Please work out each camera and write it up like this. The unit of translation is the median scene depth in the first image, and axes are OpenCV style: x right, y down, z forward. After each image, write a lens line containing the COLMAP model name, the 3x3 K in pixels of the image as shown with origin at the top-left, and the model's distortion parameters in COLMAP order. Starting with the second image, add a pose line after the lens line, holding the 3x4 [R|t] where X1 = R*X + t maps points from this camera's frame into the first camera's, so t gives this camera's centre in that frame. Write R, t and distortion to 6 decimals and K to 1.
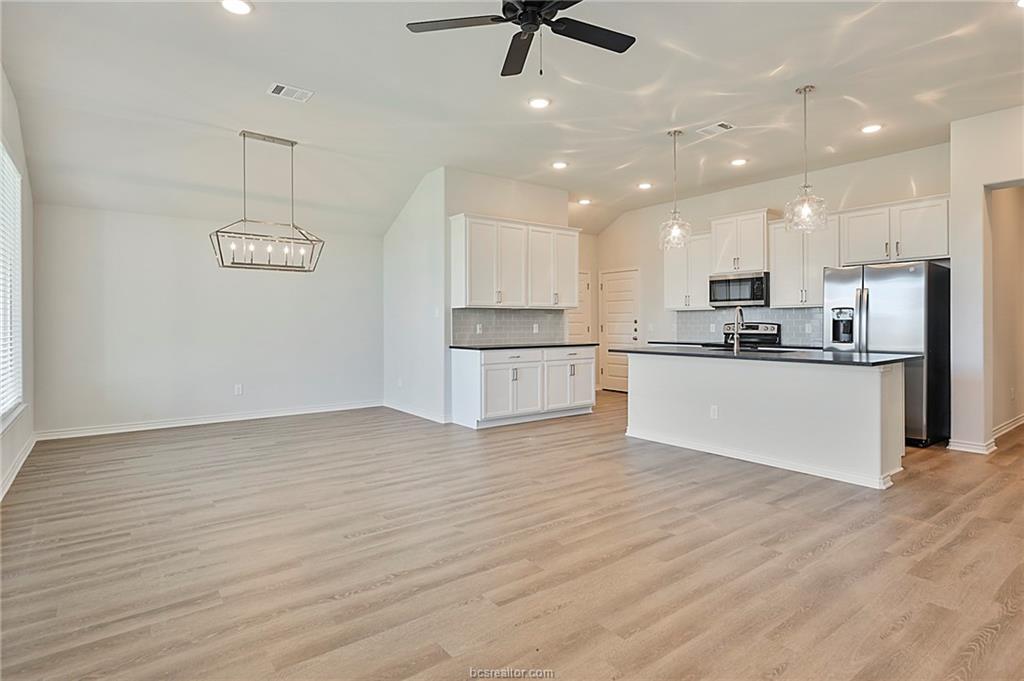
lens RADIAL K [[533.6, 0, 513.8], [0, 533.6, 323.7], [0, 0, 1]] dist [-0.000819, -0.000822]
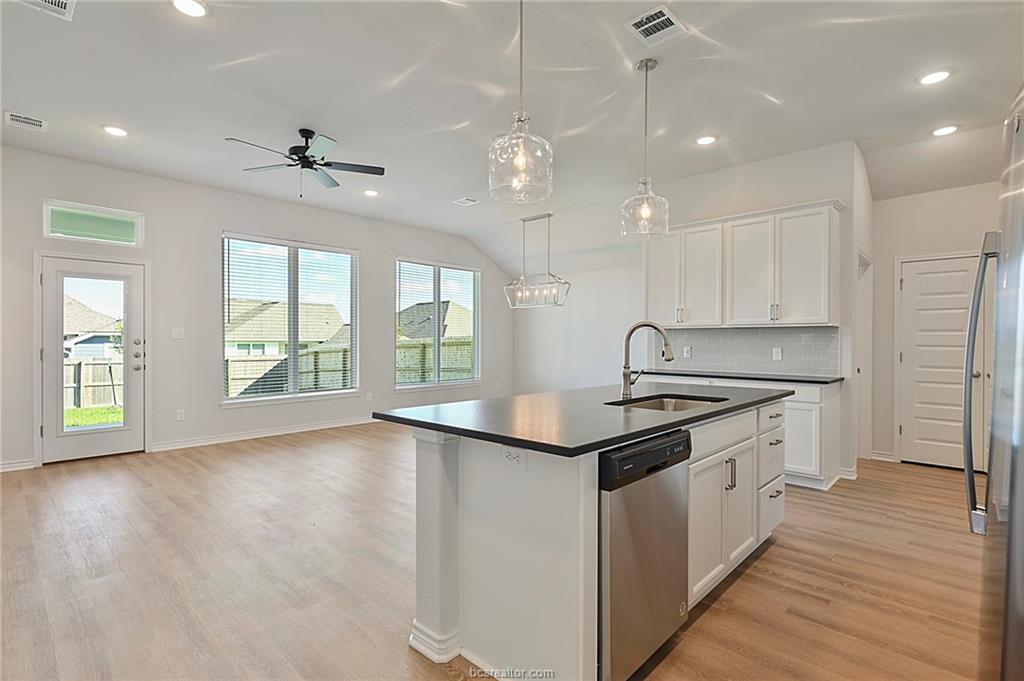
lens RADIAL K [[490.9, 0, 514.0], [0, 490.9, 343.1], [0, 0, 1]] dist [-0.001019, -0.000702]
pose [[0.163391, 0.007430, -0.986533, 0.827346], [-0.005989, 0.999961, 0.006539, -0.010027], [0.986543, 0.004840, 0.163429, 0.689441]]
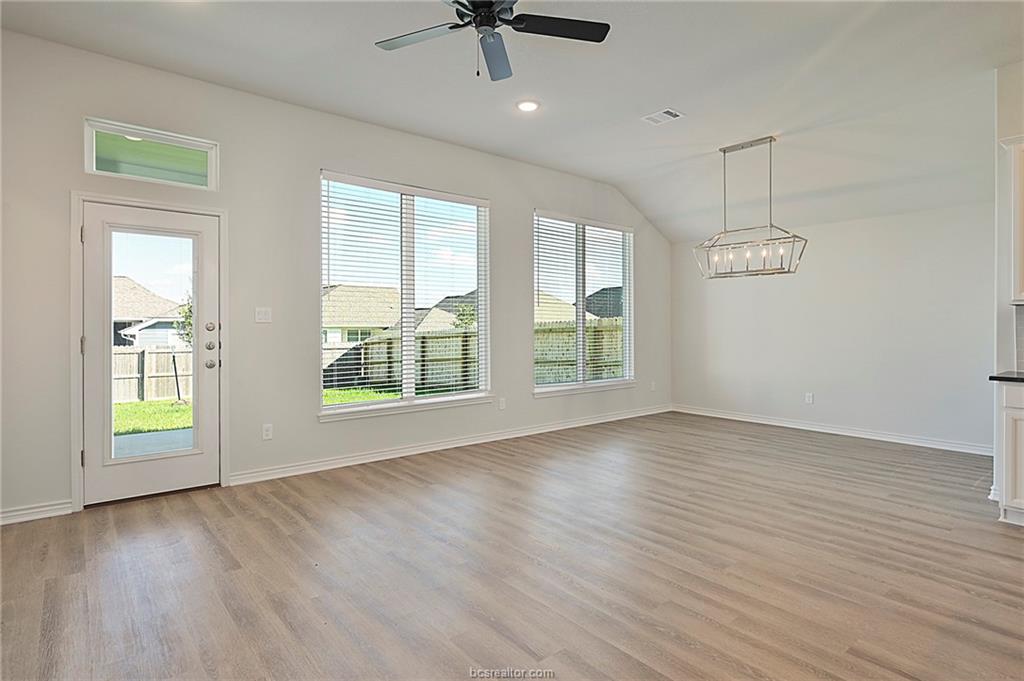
lens RADIAL K [[533.6, 0, 512.6], [0, 533.6, 331.6], [0, 0, 1]] dist [-0.000819, -0.000822]
pose [[0.041475, 0.011084, -0.999078, 0.499689], [-0.005004, 0.999928, 0.010886, -0.005330], [0.999127, 0.004548, 0.041527, 0.498368]]
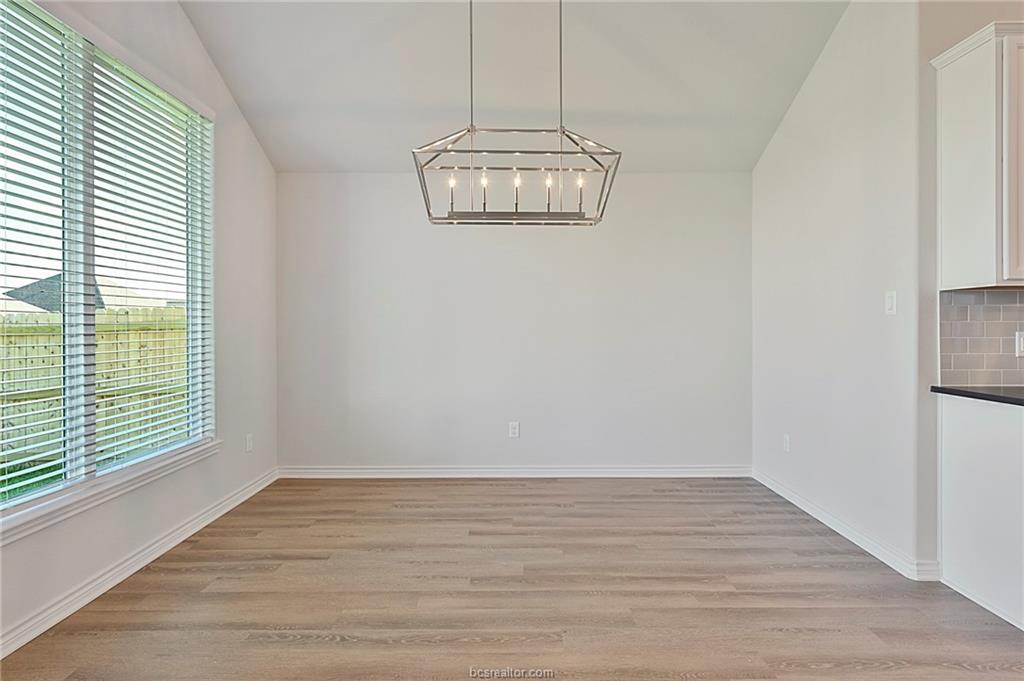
lens RADIAL K [[533.6, 0, 514.3], [0, 533.6, 325.8], [0, 0, 1]] dist [-0.000819, -0.000822]
pose [[0.798034, 0.000911, -0.602611, -0.147609], [-0.000586, 1.000000, 0.000736, -0.003618], [0.602611, -0.000234, 0.798035, 0.568761]]
